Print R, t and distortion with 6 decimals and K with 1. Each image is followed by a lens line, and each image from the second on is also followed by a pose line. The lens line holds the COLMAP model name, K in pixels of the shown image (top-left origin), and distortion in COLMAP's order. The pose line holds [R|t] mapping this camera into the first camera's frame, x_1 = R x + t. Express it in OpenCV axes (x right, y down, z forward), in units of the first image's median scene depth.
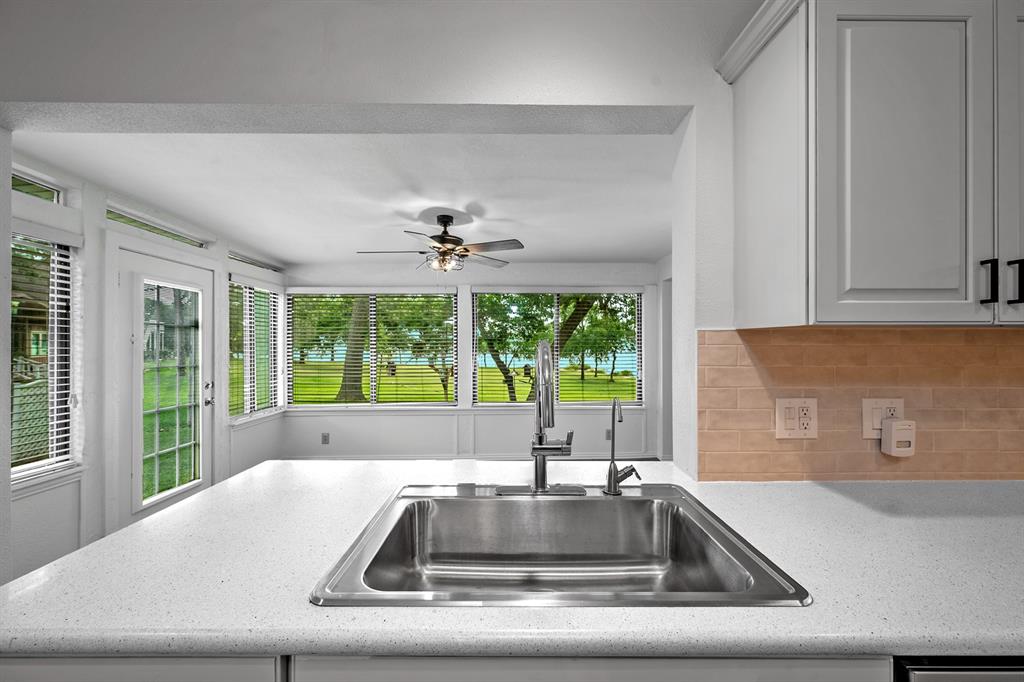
lens RADIAL K [[396.9, 0, 513.8], [0, 396.9, 343.8], [0, 0, 1]] dist [-0.004277, 0.000338]
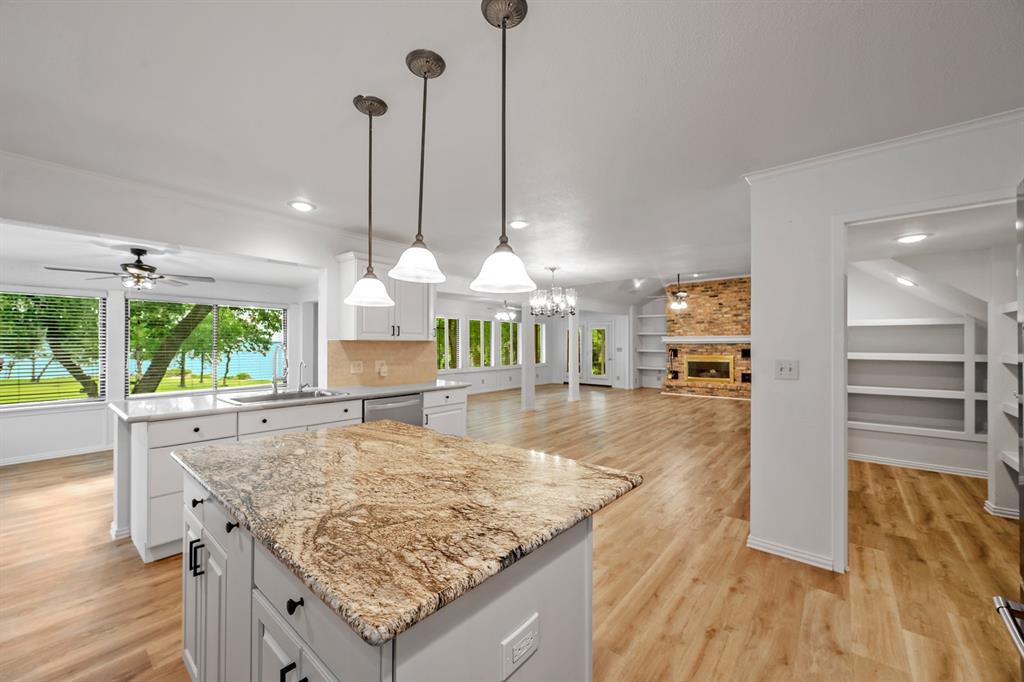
lens RADIAL K [[396.9, 0, 511.1], [0, 396.9, 344.1], [0, 0, 1]] dist [-0.004277, 0.000338]
pose [[0.639517, 0.001282, 0.768776, -0.401693], [-0.002169, 0.999998, 0.000136, -0.002968], [-0.768774, -0.001755, 0.639519, -0.837034]]
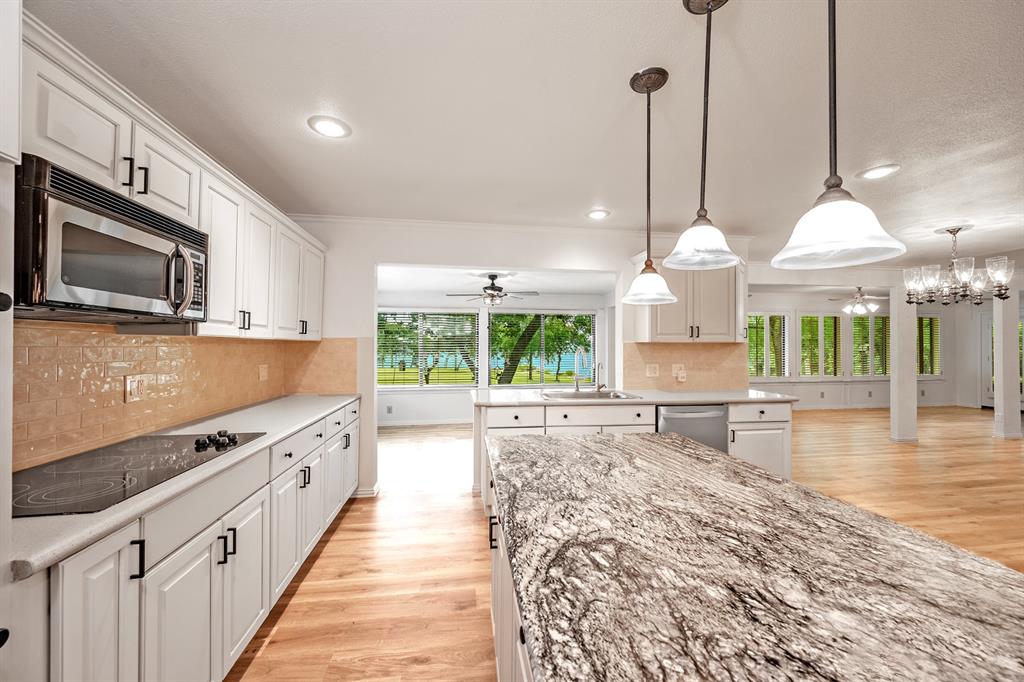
lens RADIAL K [[396.9, 0, 513.7], [0, 396.9, 343.0], [0, 0, 1]] dist [-0.004277, 0.000338]
pose [[0.990406, 0.003210, 0.138149, -0.330924], [-0.002282, 0.999974, -0.006869, -0.003129], [-0.138167, 0.006488, 0.990388, -0.793943]]
